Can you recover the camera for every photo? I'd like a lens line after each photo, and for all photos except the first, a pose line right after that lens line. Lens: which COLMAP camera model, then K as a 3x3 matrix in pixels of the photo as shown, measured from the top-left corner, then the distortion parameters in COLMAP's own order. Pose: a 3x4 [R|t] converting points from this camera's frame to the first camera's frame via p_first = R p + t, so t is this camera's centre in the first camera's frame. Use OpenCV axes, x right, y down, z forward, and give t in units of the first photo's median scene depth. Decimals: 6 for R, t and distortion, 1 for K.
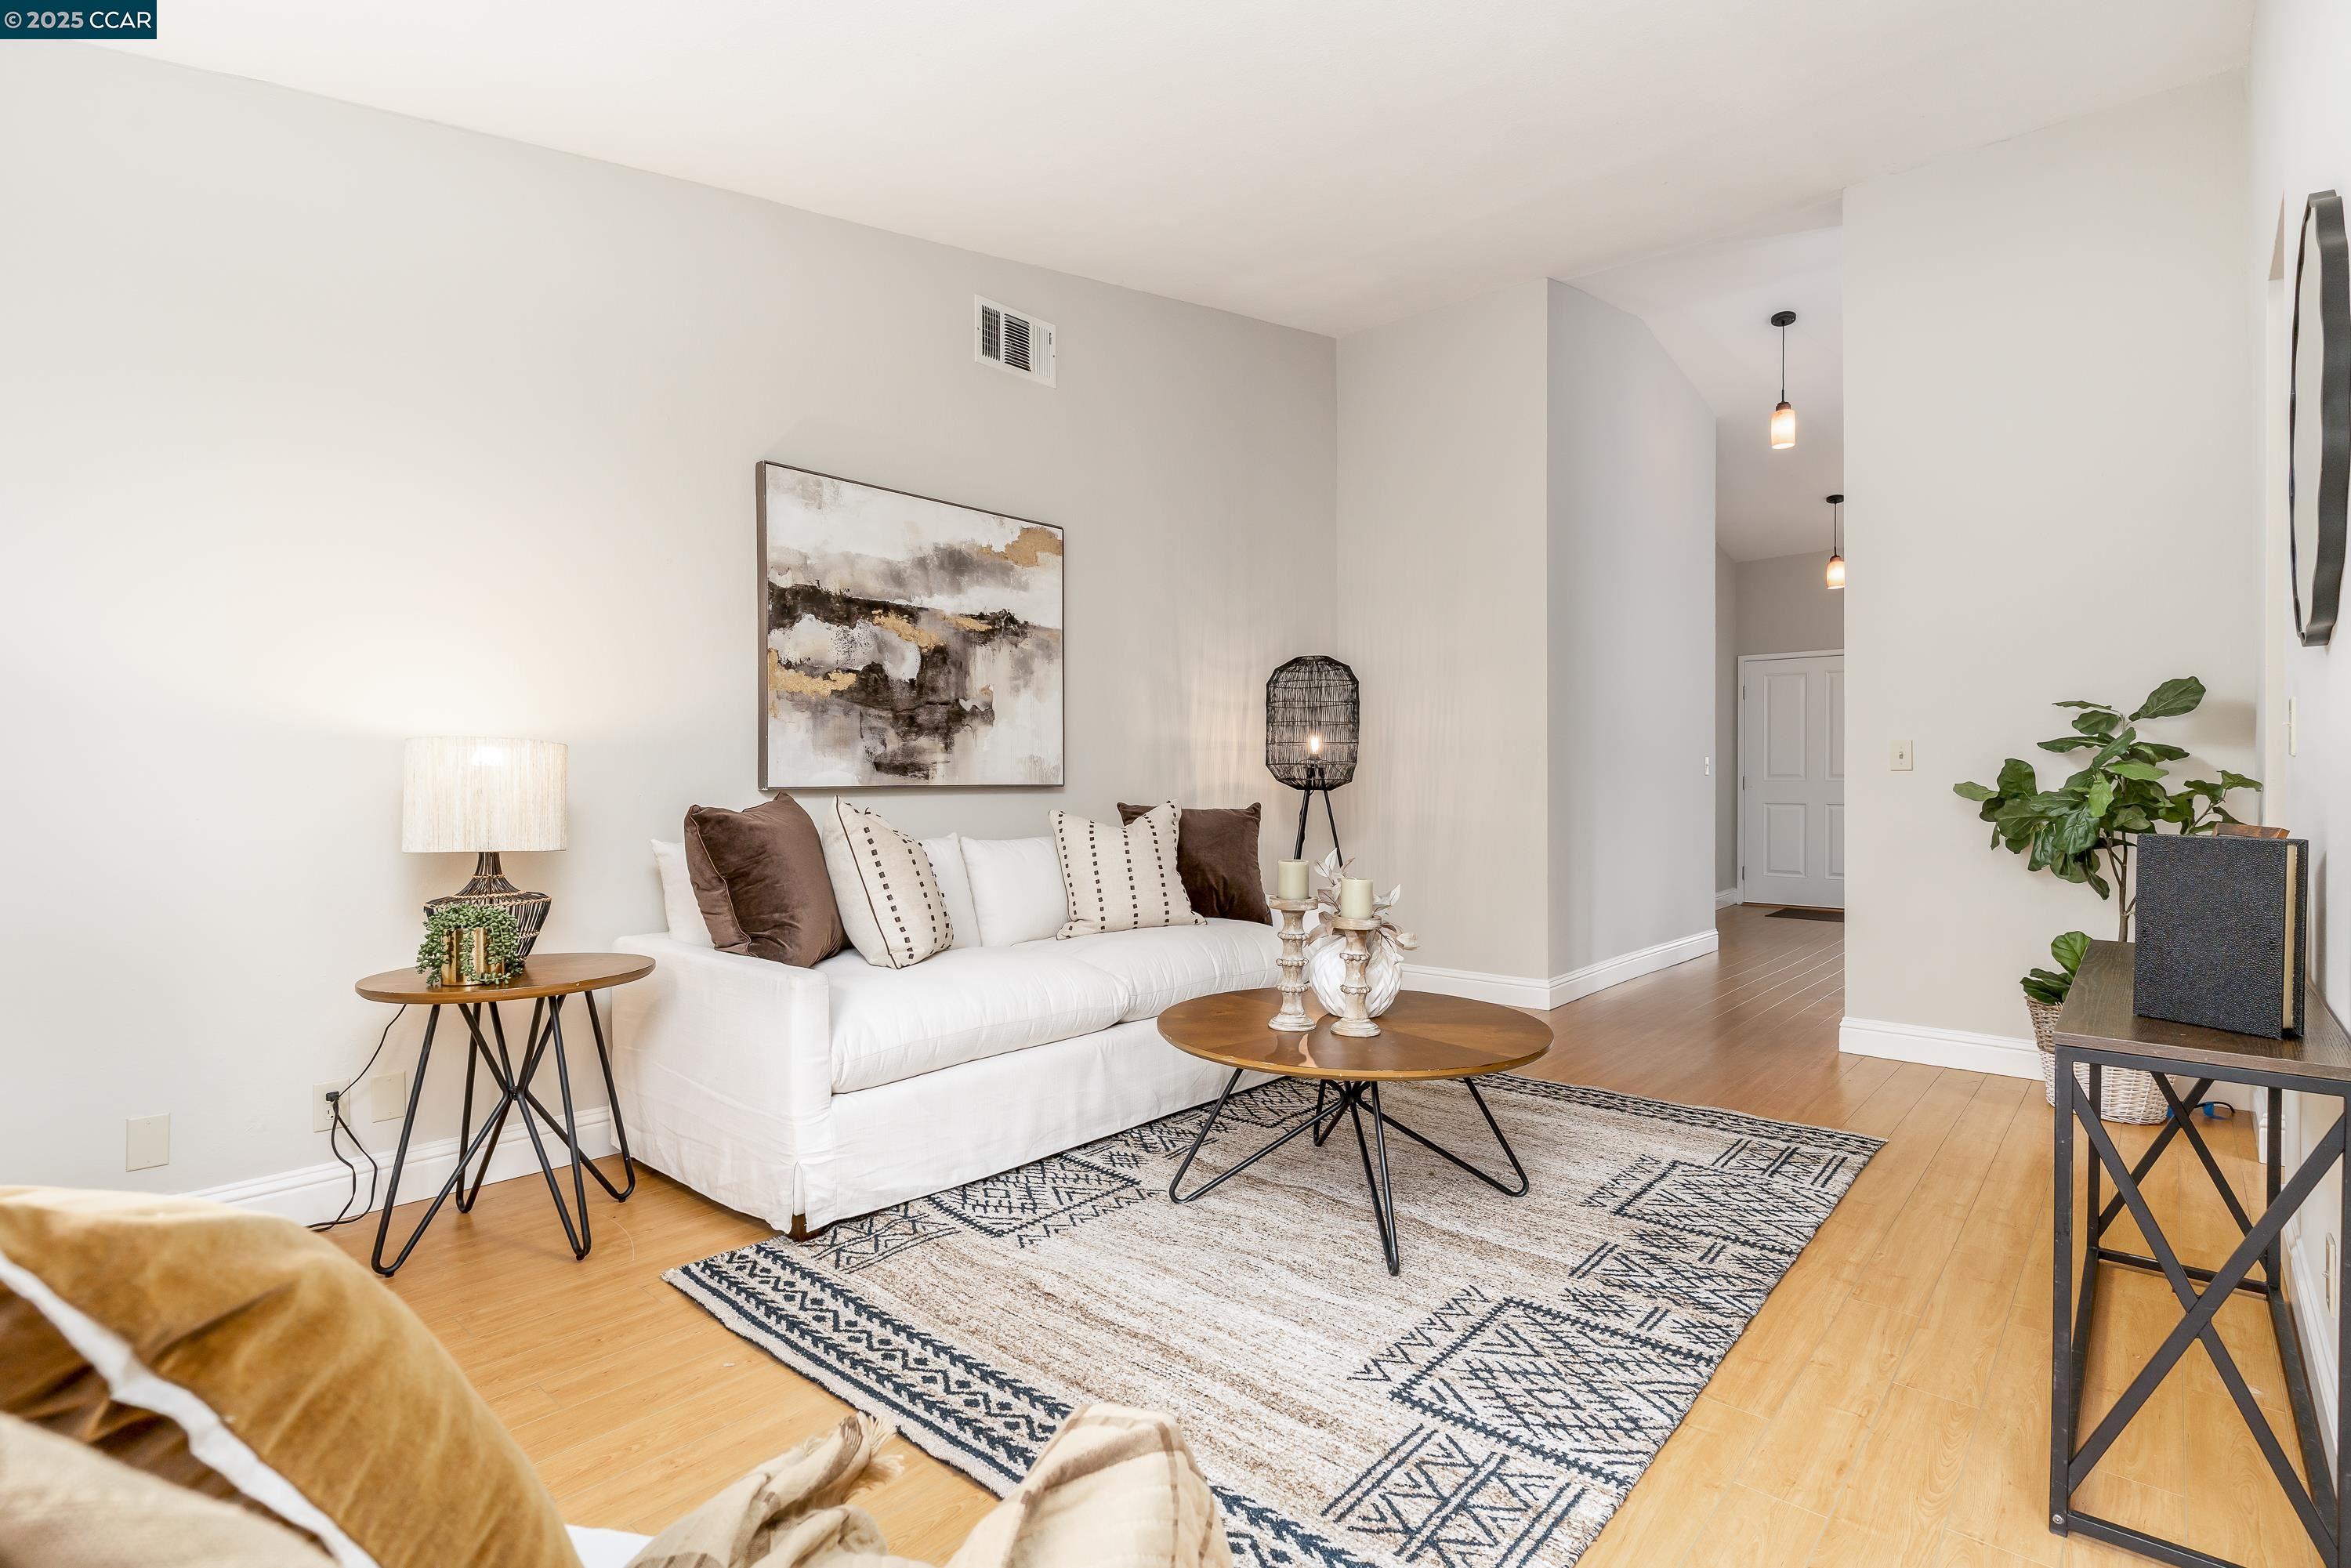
lens RADIAL K [[1123.5, 0, 1154.9], [0, 1123.5, 797.2], [0, 0, 1]] dist [0.003489, 0.000860]
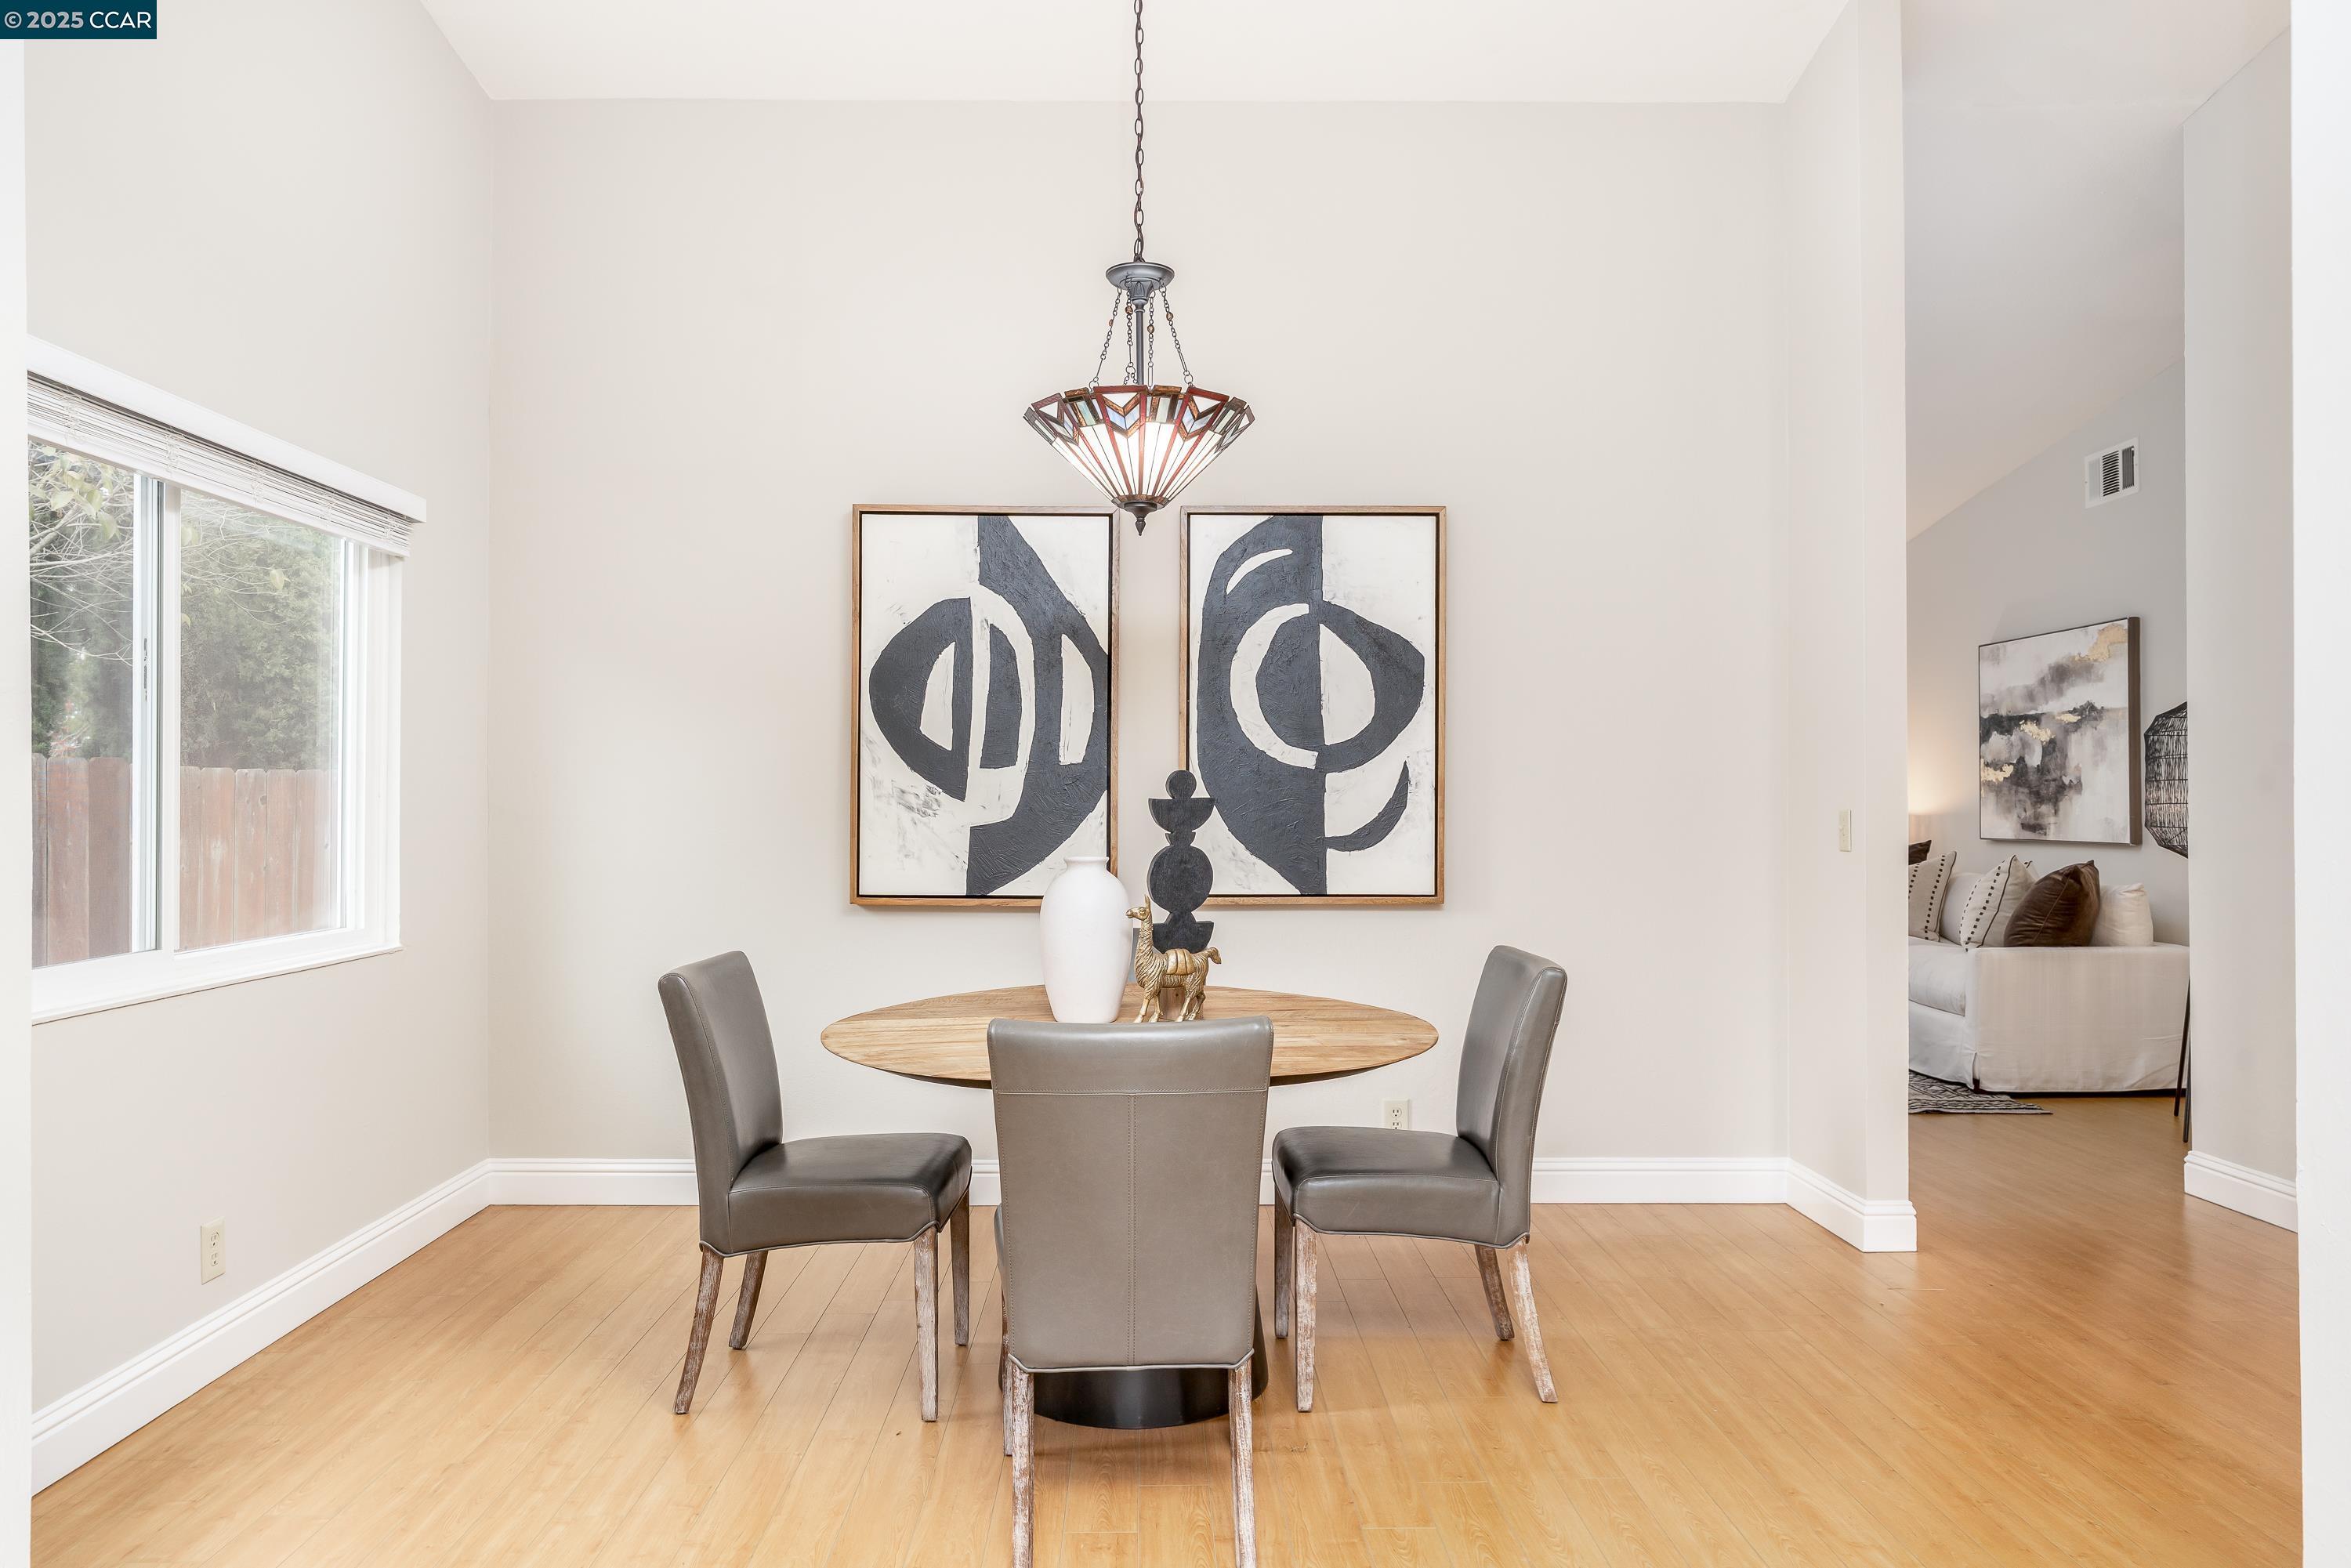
lens RADIAL K [[1608.8, 0, 1172.3], [0, 1608.8, 789.3], [0, 0, 1]] dist [0.008497, 0.003776]
pose [[-0.728891, -0.004086, -0.684617, 2.067091], [-0.009195, 0.999950, 0.003822, -0.075484], [0.684568, 0.009081, -0.728893, 1.818954]]
